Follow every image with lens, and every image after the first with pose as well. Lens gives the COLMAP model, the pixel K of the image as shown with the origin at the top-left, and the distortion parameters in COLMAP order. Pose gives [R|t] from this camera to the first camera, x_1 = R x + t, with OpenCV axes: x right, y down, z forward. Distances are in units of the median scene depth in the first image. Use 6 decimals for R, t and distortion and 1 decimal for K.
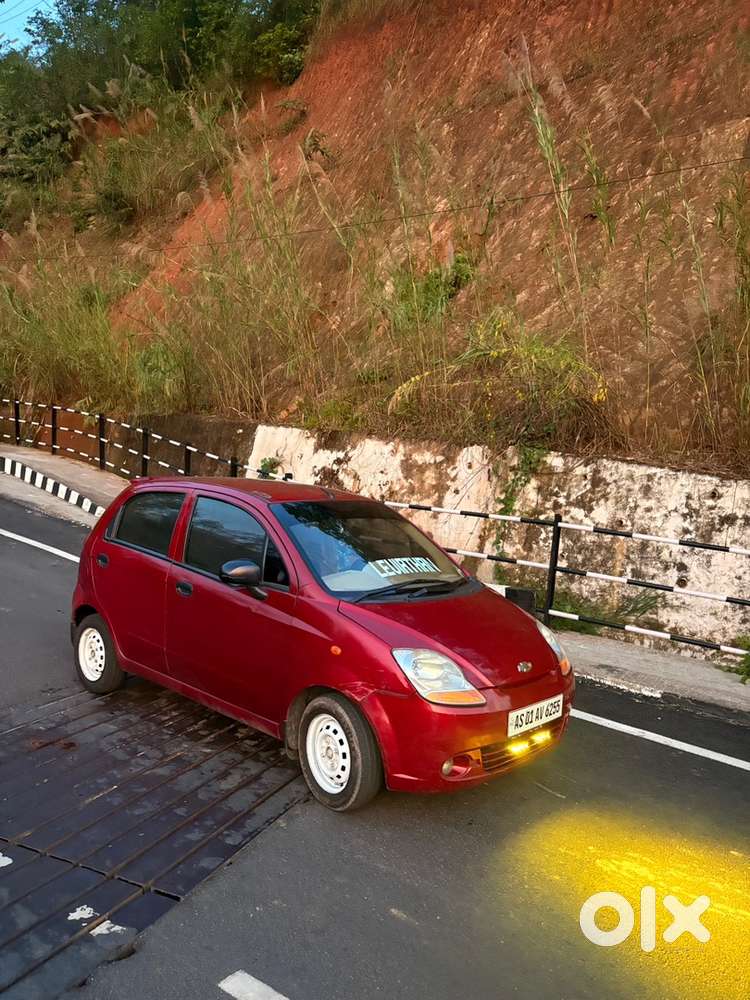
lens RADIAL K [[768.9, 0, 375.0], [0, 768.9, 500.0], [0, 0, 1]] dist [0.059457, -0.059215]
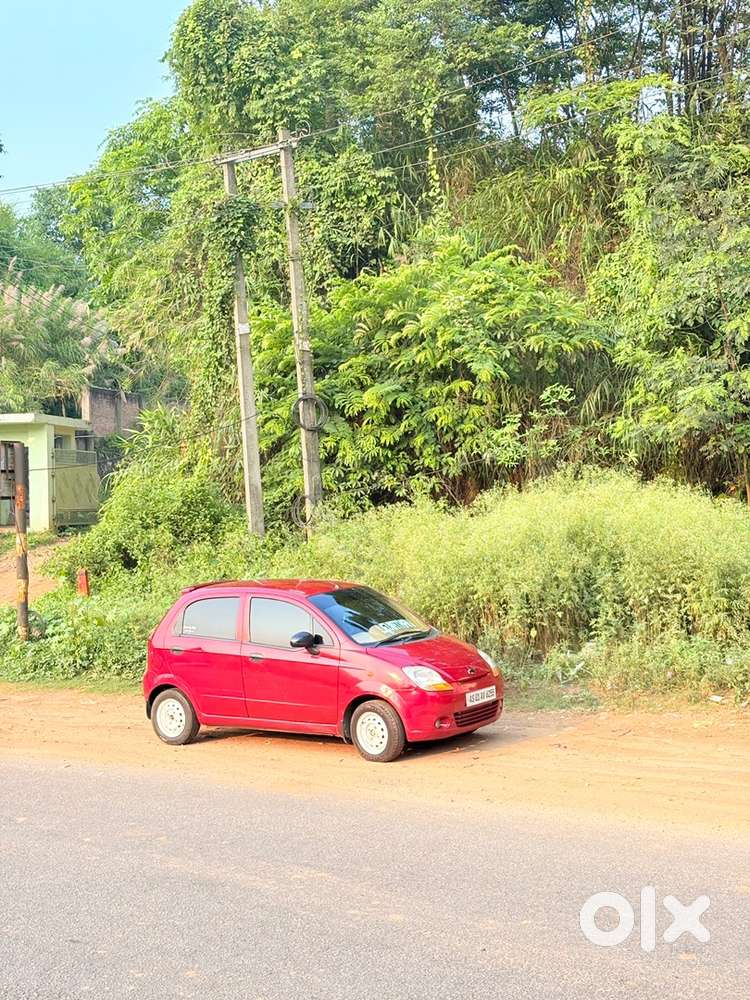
lens RADIAL K [[768.9, 0, 375.0], [0, 768.9, 500.0], [0, 0, 1]] dist [0.059457, -0.059215]
pose [[0.988682, -0.120039, 0.089993, -0.061828], [0.127527, 0.988384, -0.082663, -0.025813], [-0.079025, 0.093204, 0.992506, -0.348371]]
